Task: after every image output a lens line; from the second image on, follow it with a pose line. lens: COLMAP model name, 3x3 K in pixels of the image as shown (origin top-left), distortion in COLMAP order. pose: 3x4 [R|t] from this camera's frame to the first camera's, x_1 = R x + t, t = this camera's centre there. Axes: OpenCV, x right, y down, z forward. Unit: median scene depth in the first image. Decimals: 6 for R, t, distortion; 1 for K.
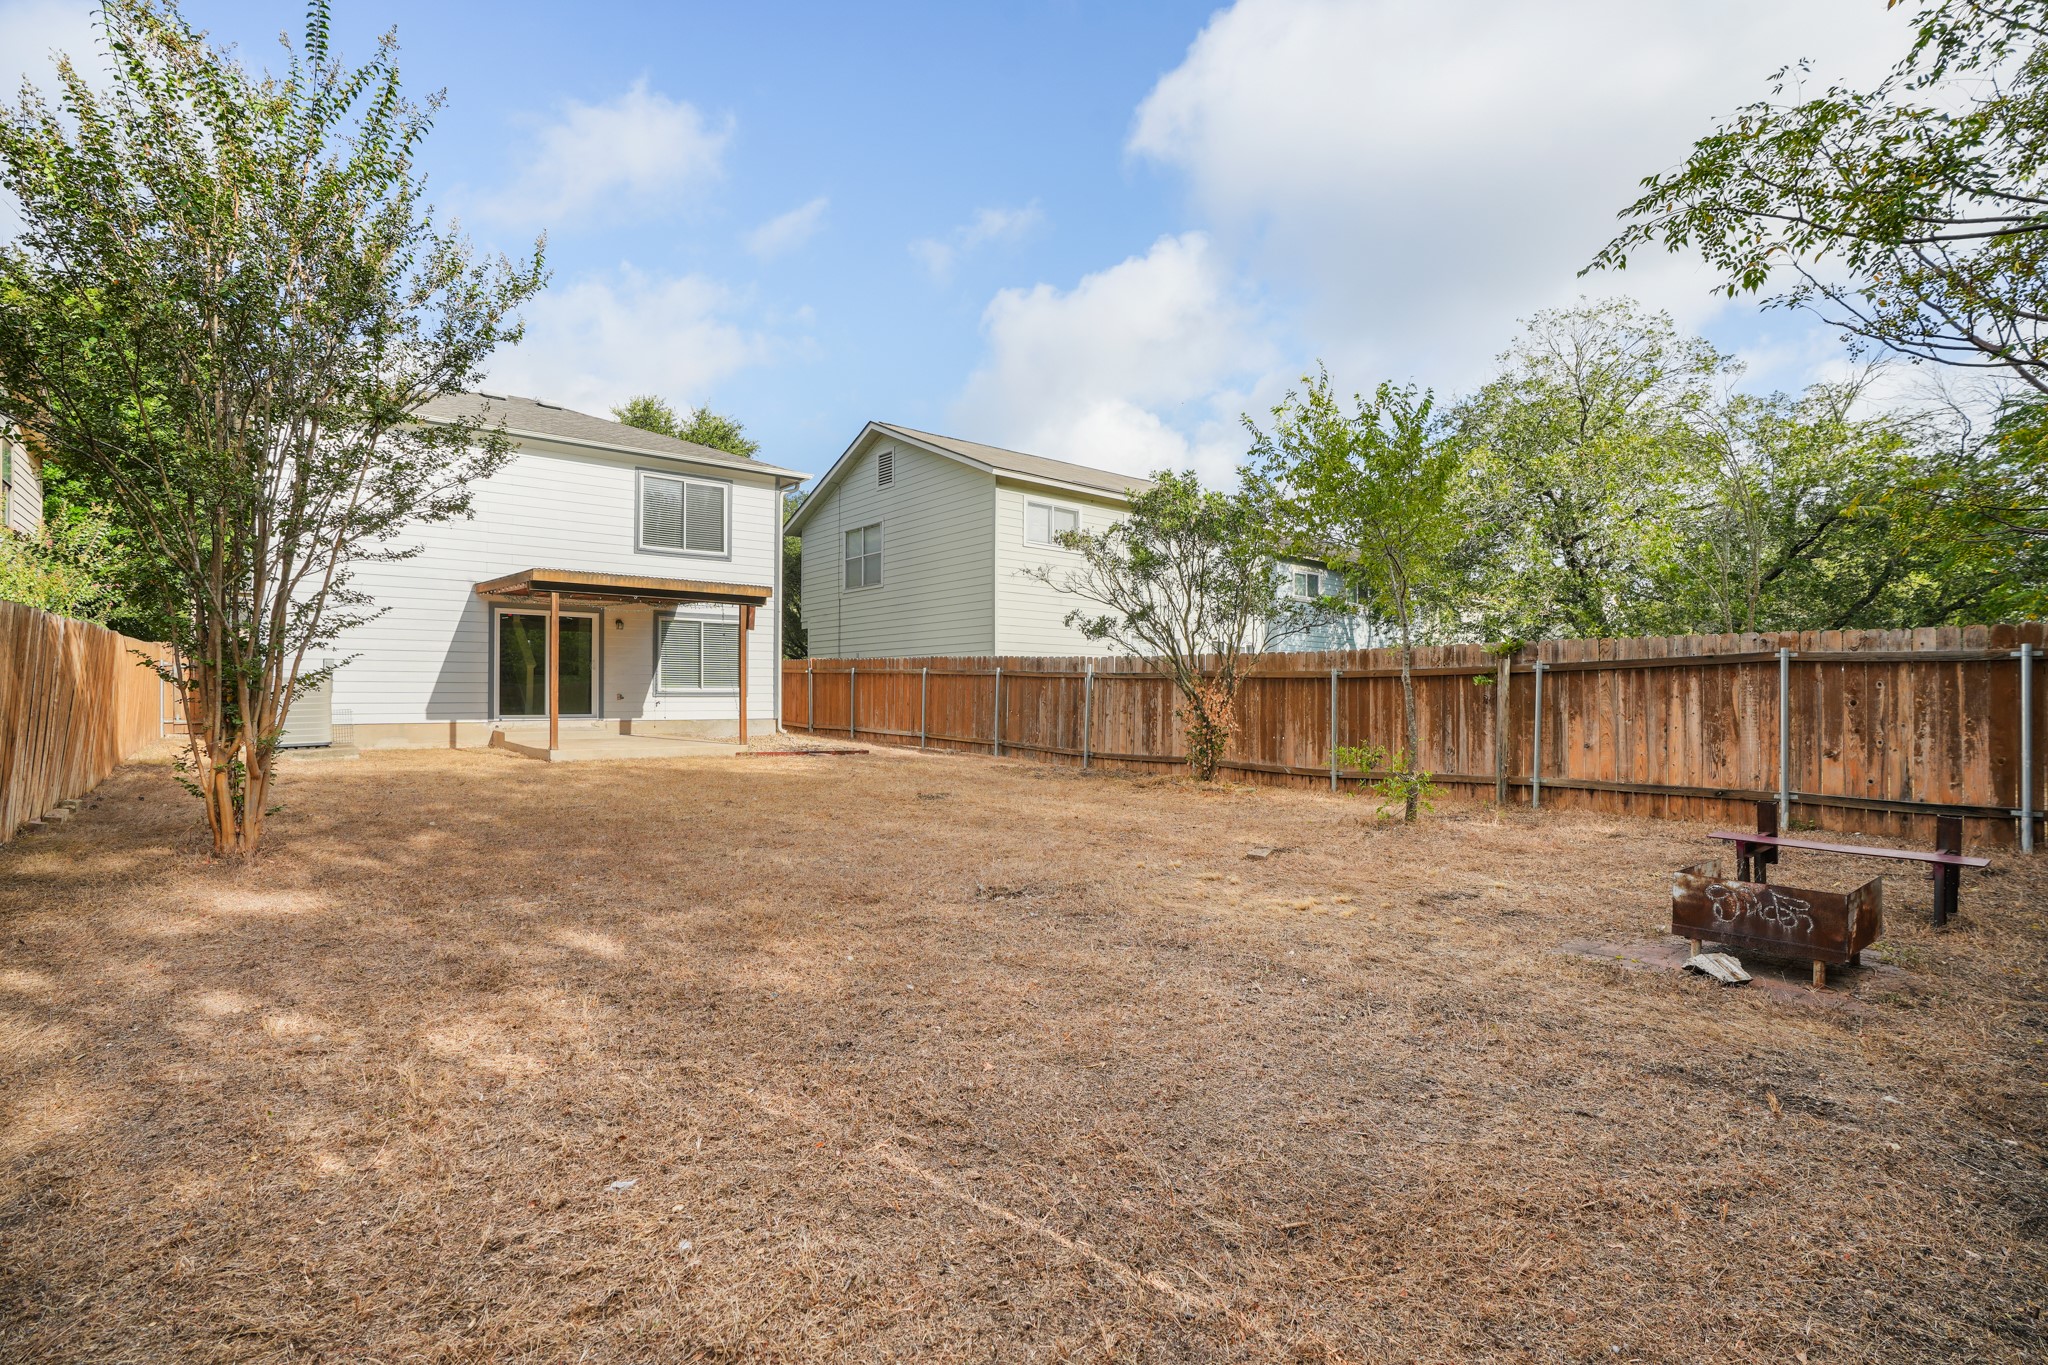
lens RADIAL K [[925.4, 0, 1023.5], [0, 925.4, 694.3], [0, 0, 1]] dist [-0.002920, -0.000222]
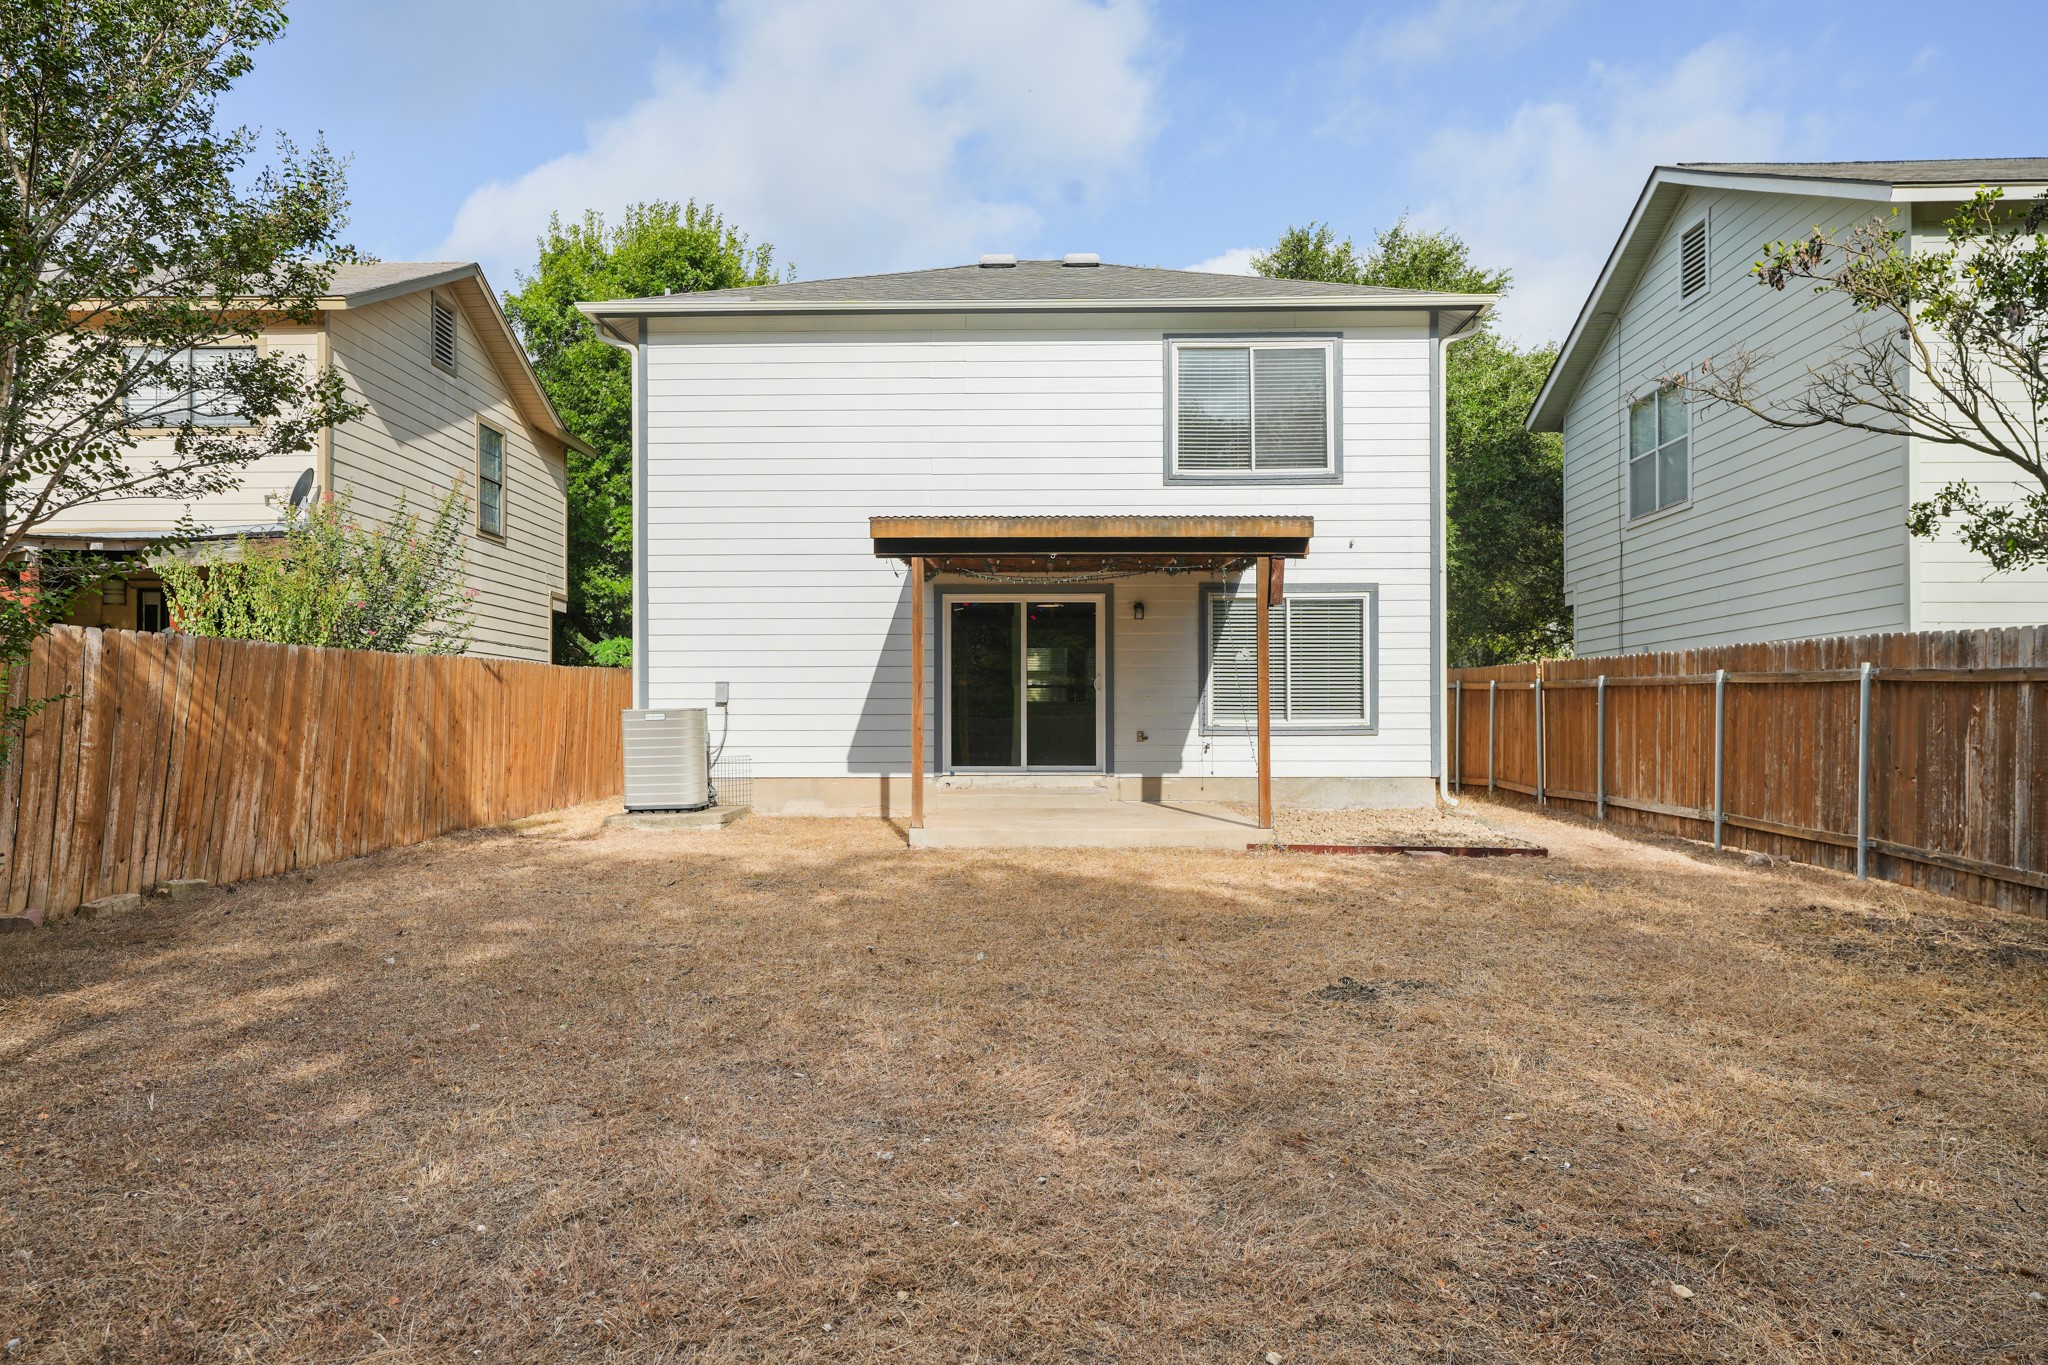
lens RADIAL K [[1495.2, 0, 1025.2], [0, 1495.2, 729.3], [0, 0, 1]] dist [0.011167, 0.004572]
pose [[0.768100, -0.005557, -0.640306, 0.105786], [0.004649, 0.999984, -0.003102, 0.000967], [0.640313, -0.000594, 0.768114, 0.233610]]
